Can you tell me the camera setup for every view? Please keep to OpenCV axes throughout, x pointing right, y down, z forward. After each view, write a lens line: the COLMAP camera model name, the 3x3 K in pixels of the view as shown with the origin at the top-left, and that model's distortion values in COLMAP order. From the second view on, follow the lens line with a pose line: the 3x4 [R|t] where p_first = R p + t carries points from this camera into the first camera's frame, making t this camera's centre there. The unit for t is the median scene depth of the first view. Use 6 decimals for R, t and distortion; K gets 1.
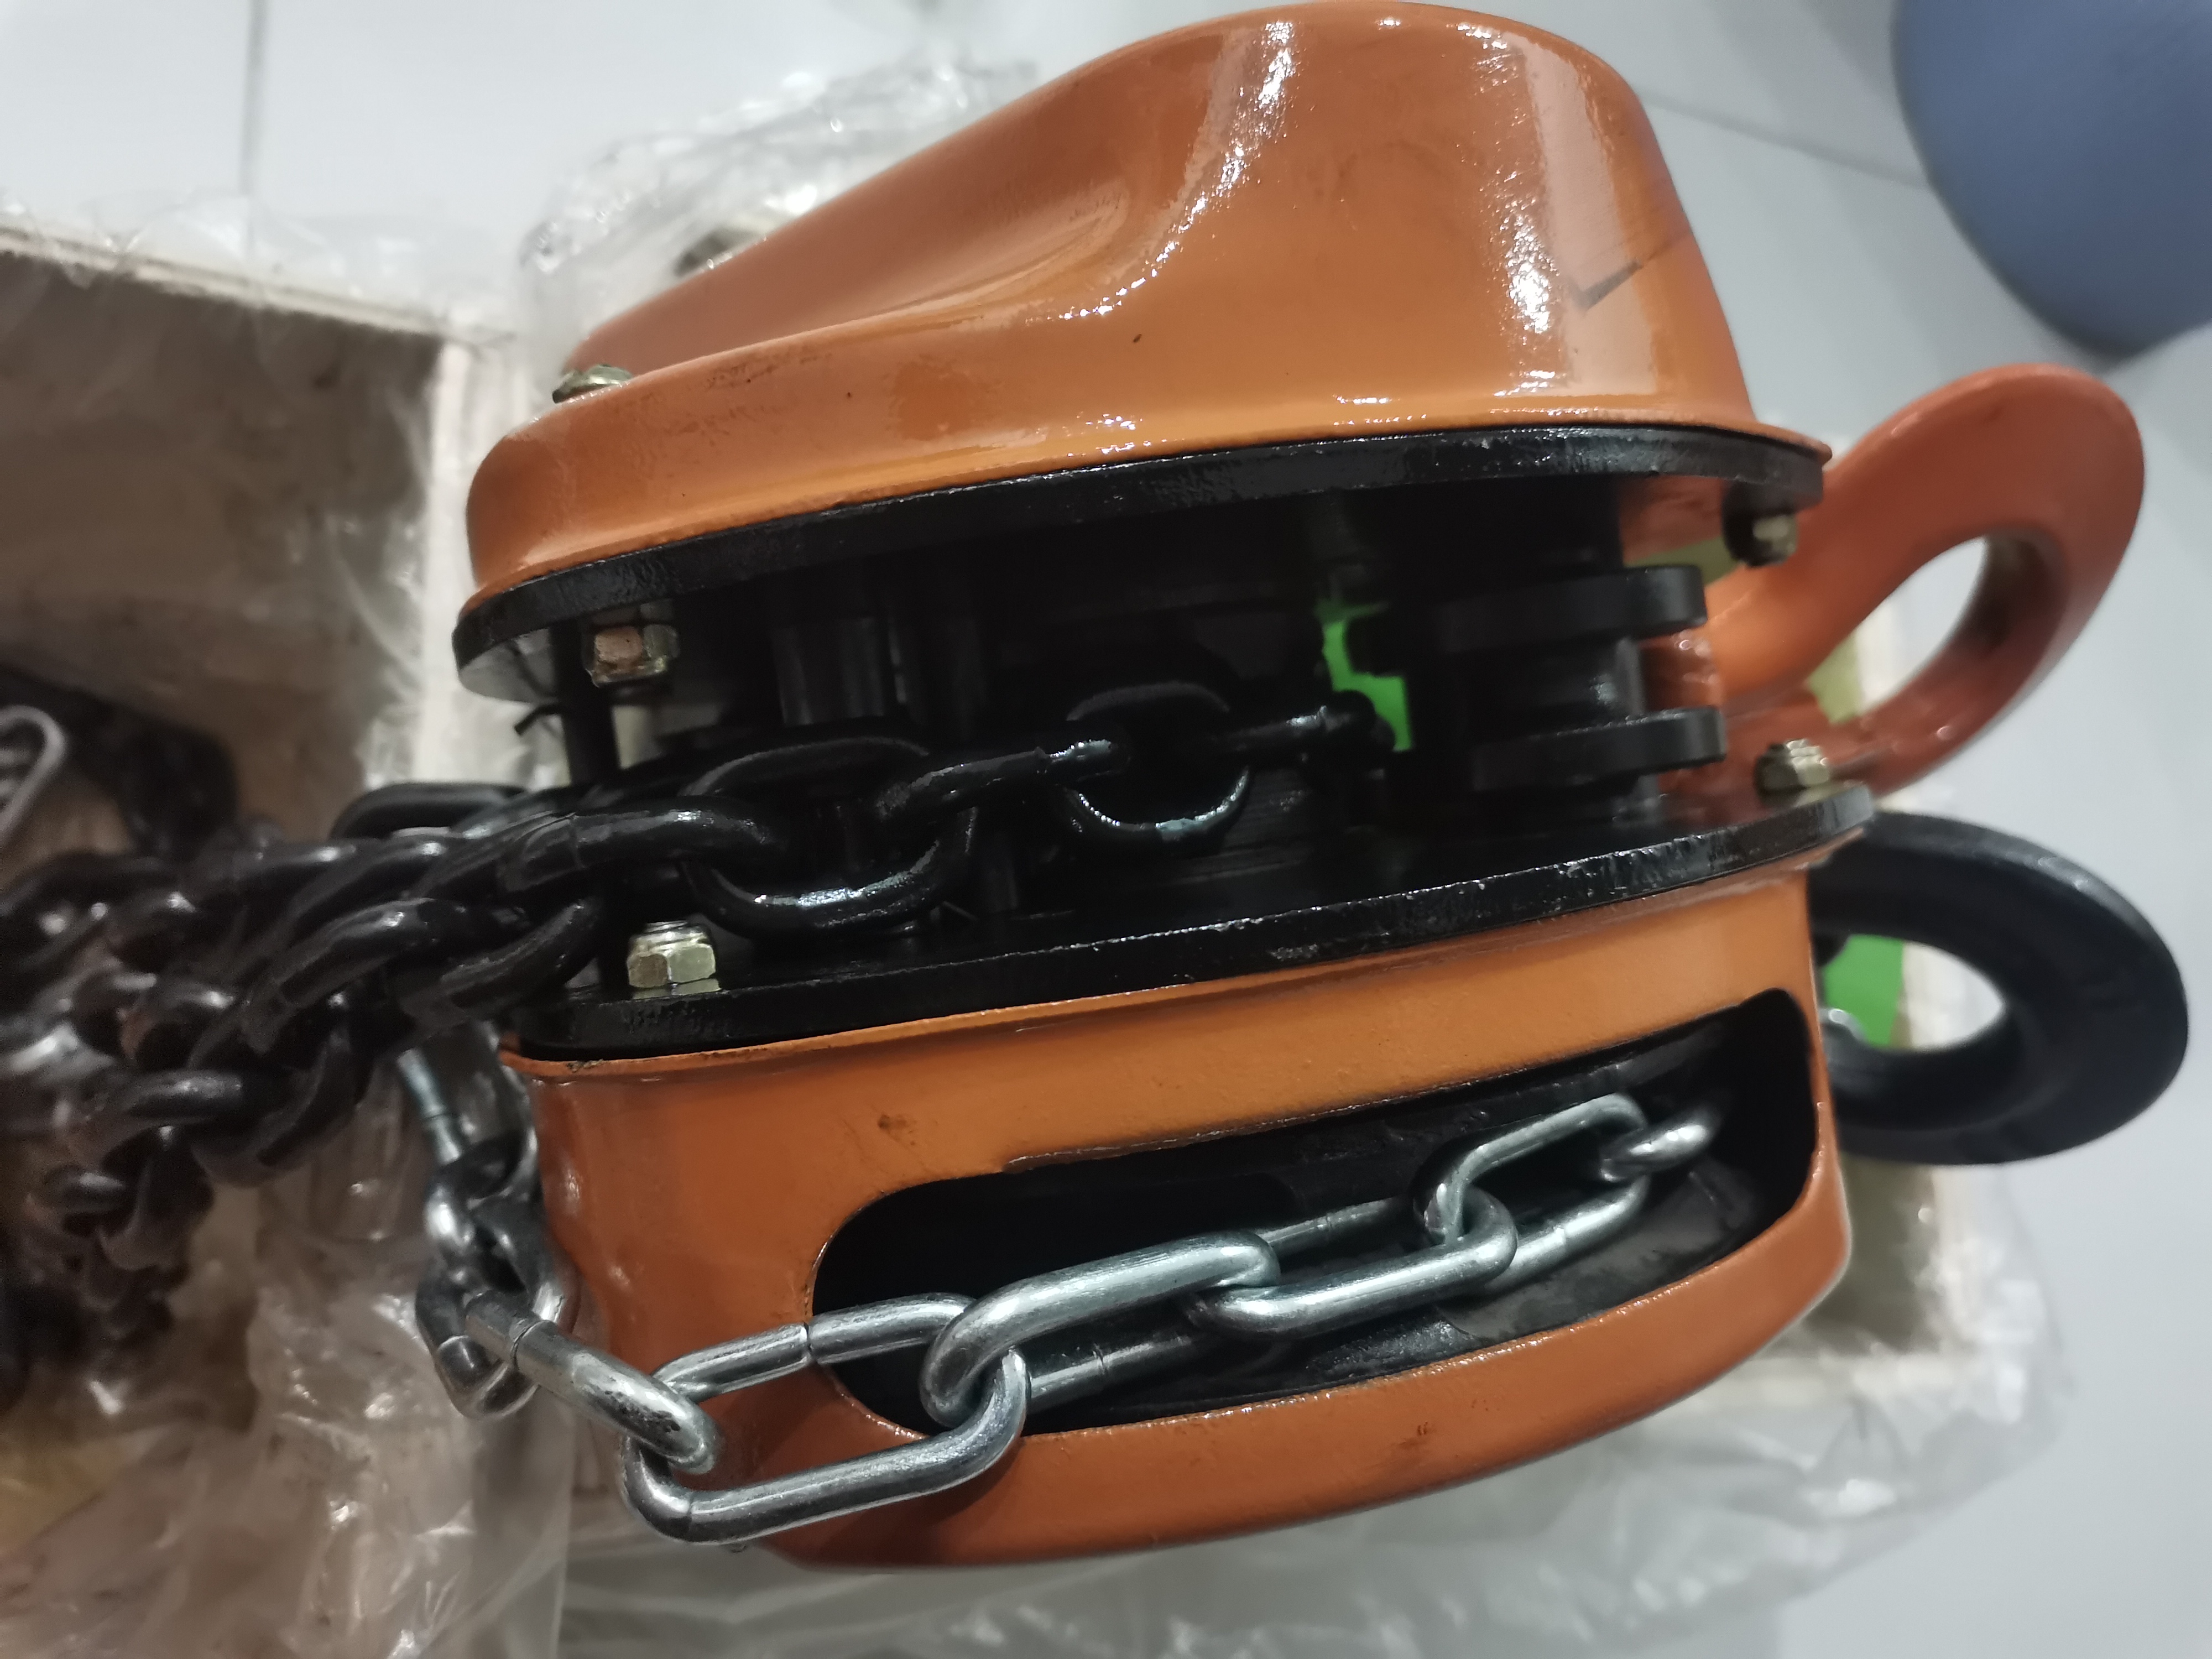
lens RADIAL K [[1687.0, 0, 1106.0], [0, 1687.0, 829.5], [0, 0, 1]] dist [-0.001274, -0.059415]
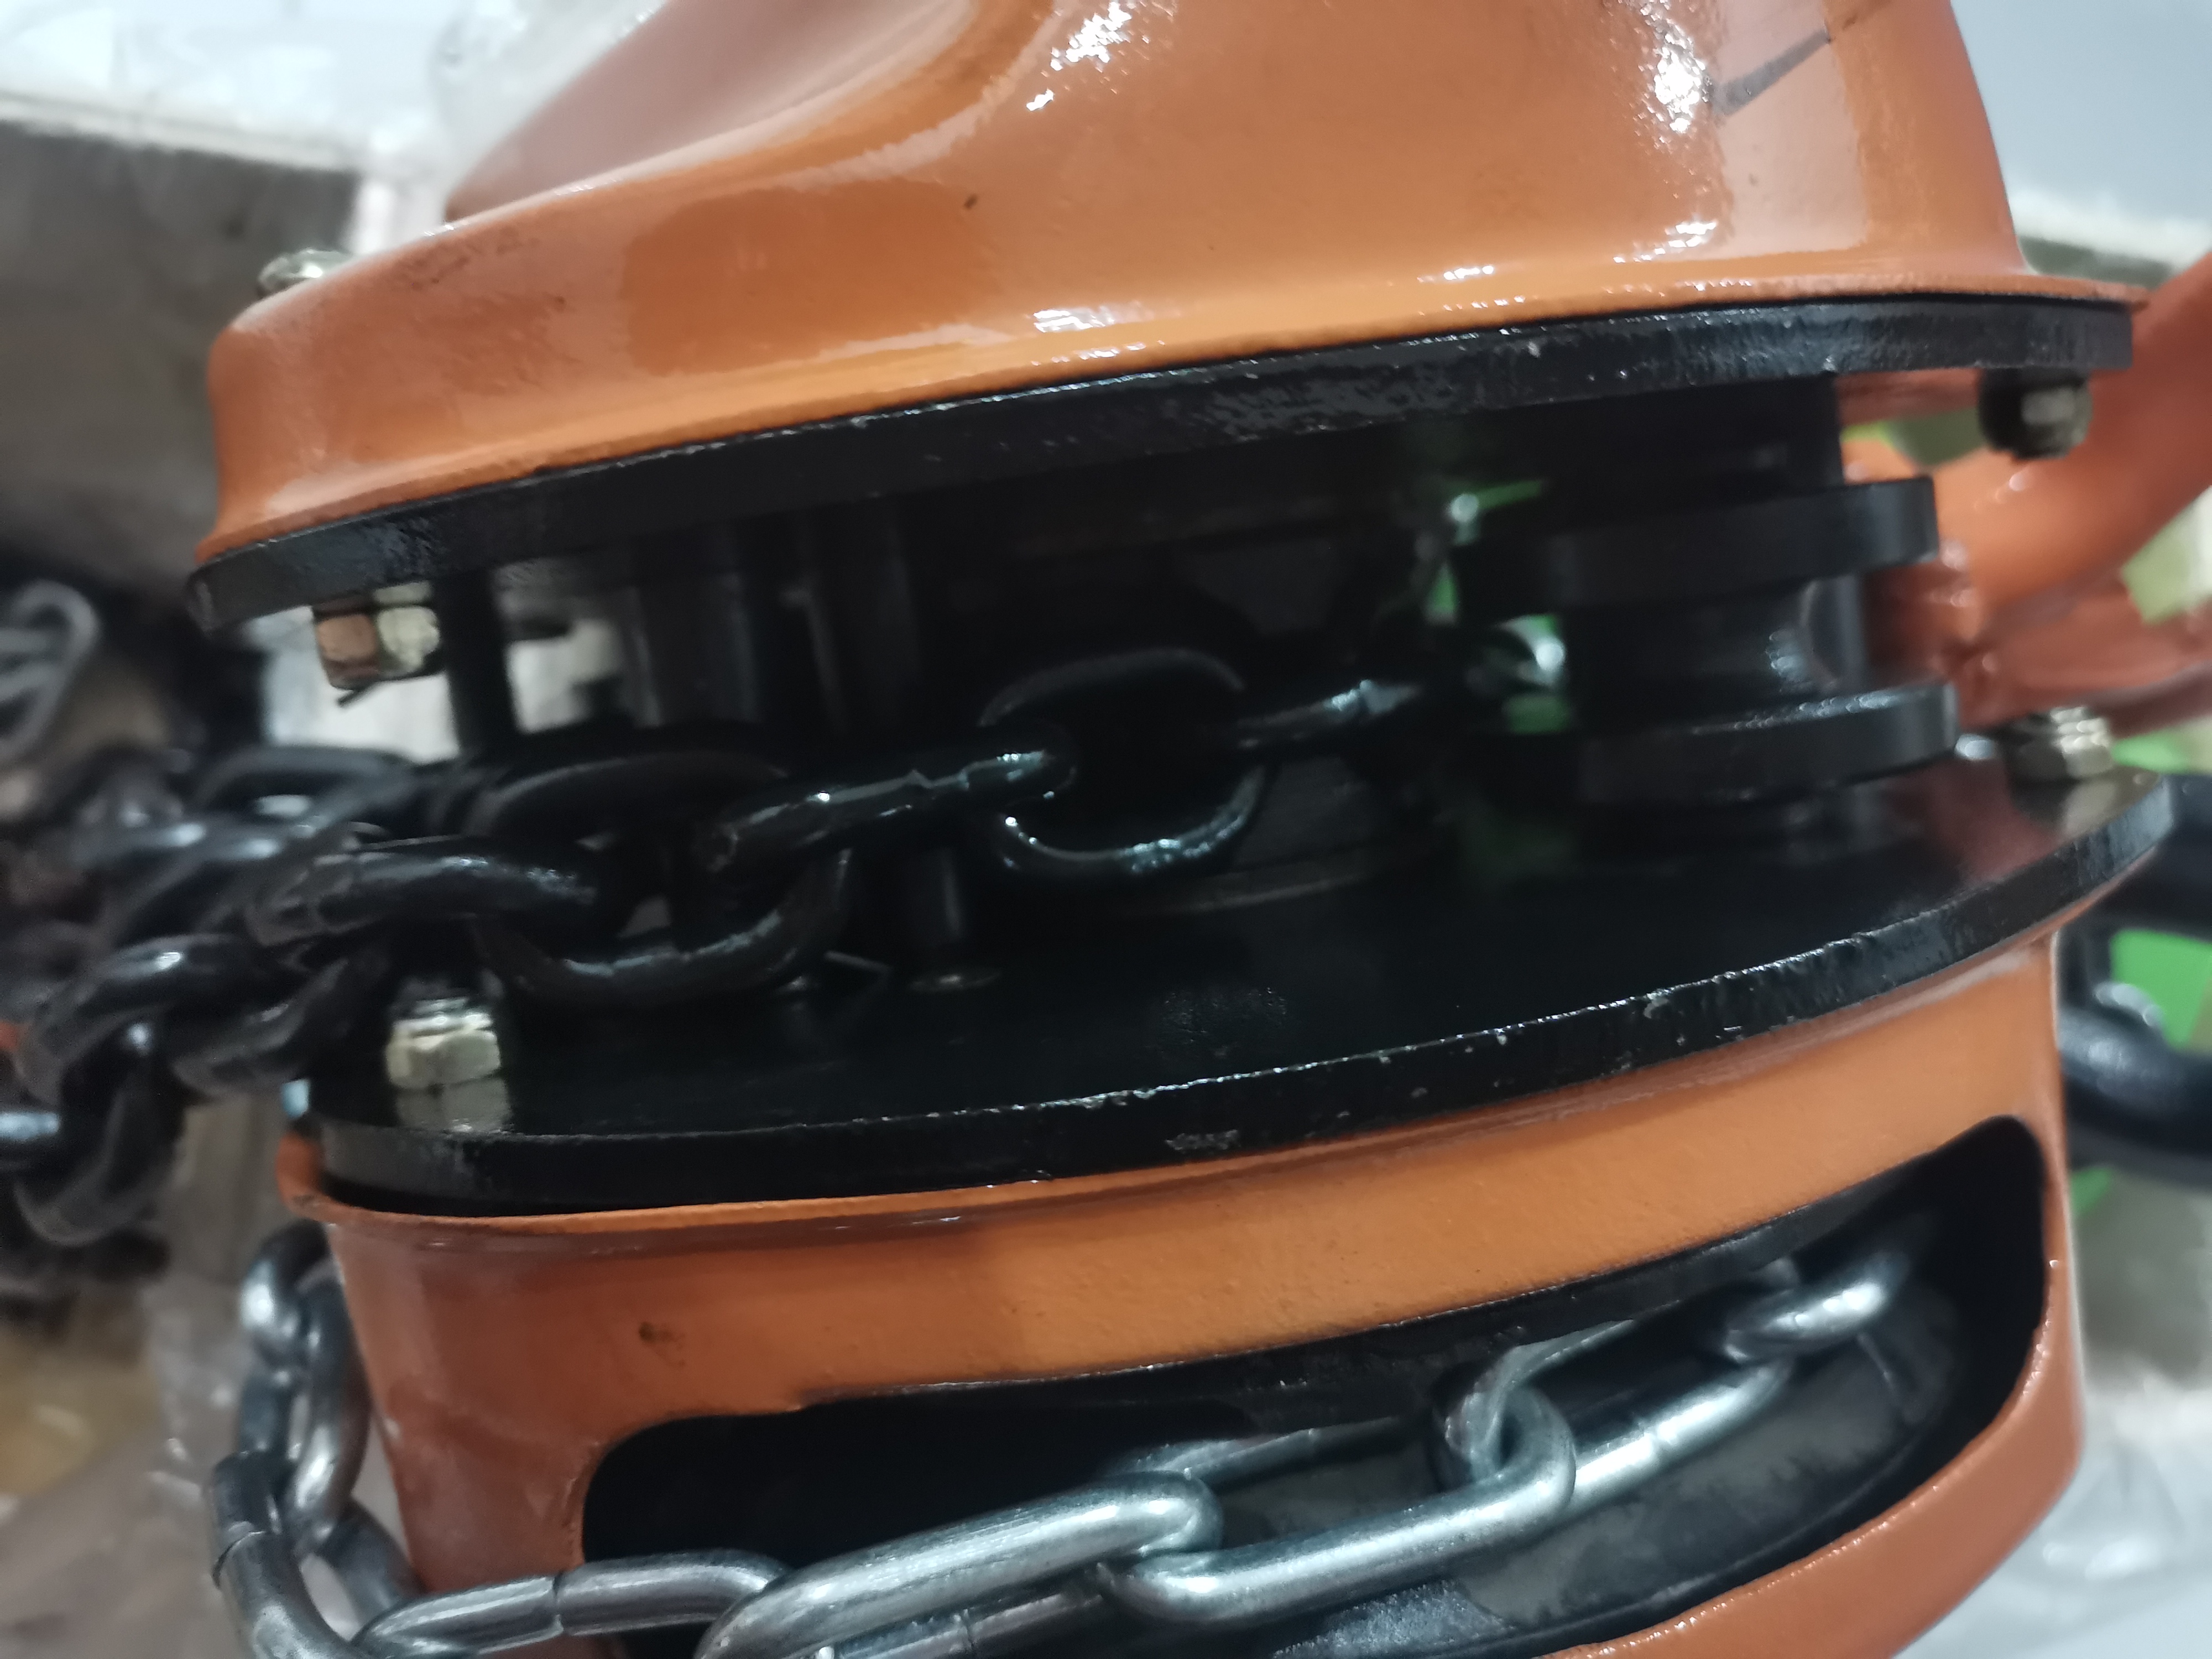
lens RADIAL K [[1716.8, 0, 1115.8], [0, 1716.8, 830.5], [0, 0, 1]] dist [-0.014110, -0.009923]
pose [[0.989138, 0.020004, -0.145625, 0.147482], [-0.001881, 0.992338, 0.123536, -0.113405], [0.146980, -0.121920, 0.981597, 0.285477]]
